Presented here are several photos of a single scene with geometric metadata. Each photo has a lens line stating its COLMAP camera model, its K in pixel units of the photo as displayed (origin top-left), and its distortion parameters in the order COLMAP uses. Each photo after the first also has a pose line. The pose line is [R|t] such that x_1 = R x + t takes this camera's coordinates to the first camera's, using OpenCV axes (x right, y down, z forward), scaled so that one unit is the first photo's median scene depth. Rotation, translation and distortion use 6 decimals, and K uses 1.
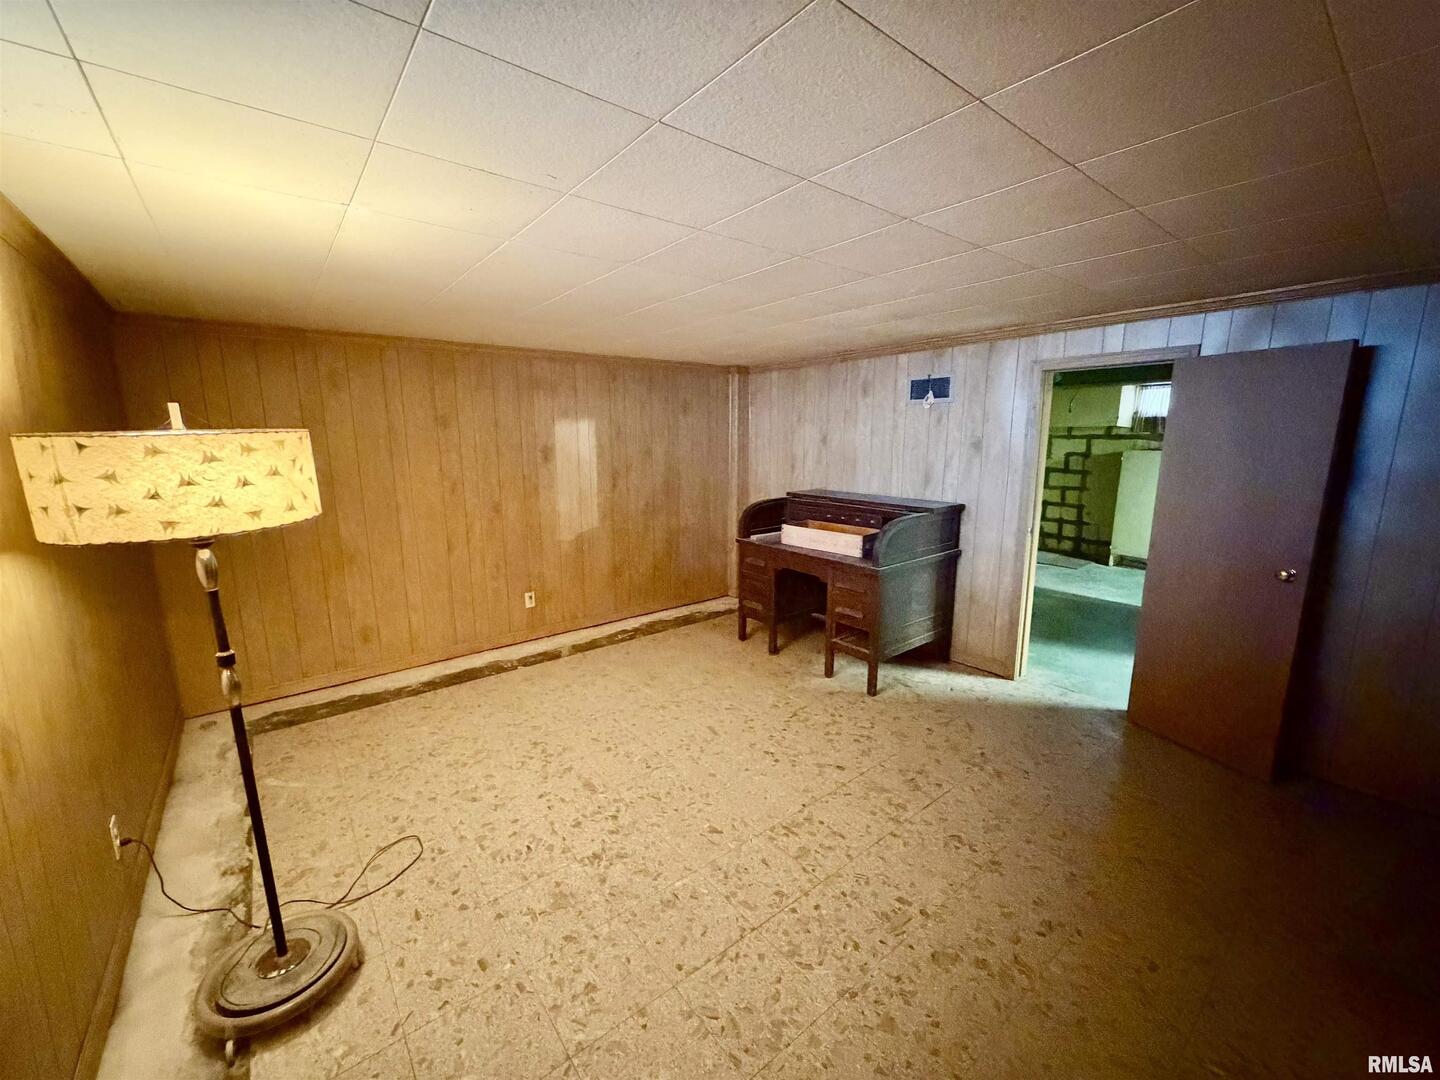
lens RADIAL K [[573.4, 0, 710.3], [0, 573.4, 546.0], [0, 0, 1]] dist [-0.001755, 0.000147]
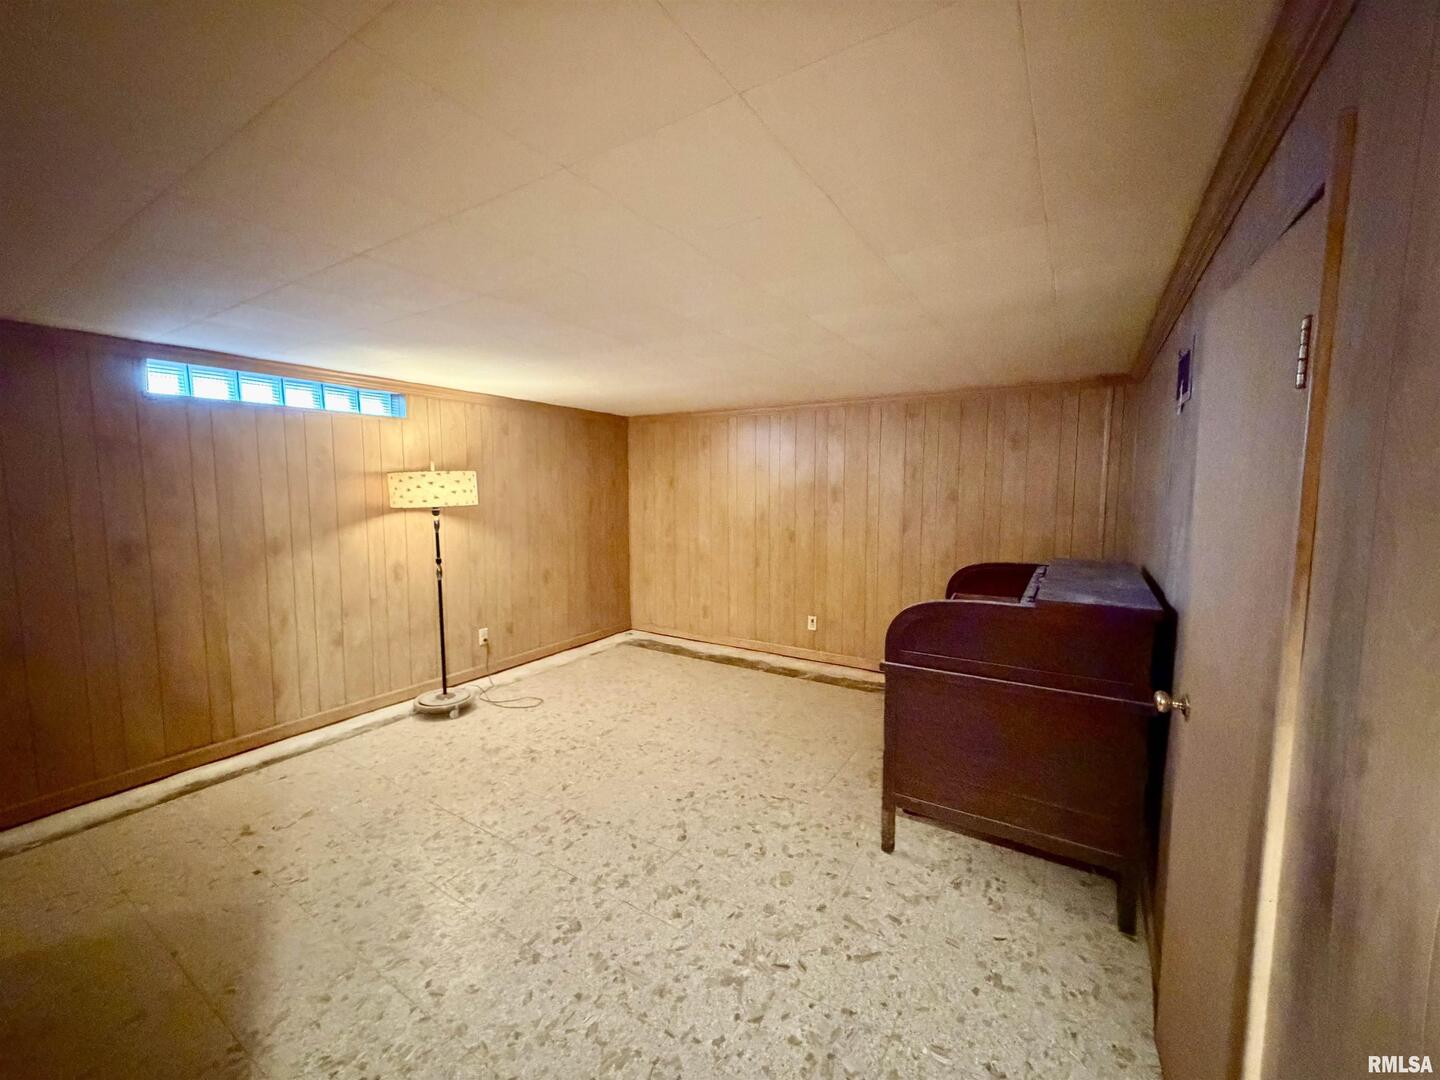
lens RADIAL K [[573.4, 0, 710.0], [0, 573.4, 534.4], [0, 0, 1]] dist [-0.001755, 0.000147]
pose [[0.331461, 0.087876, -0.939368, 0.820507], [-0.182802, 0.982767, 0.027433, -0.087093], [0.925590, 0.162626, 0.341813, 0.519777]]
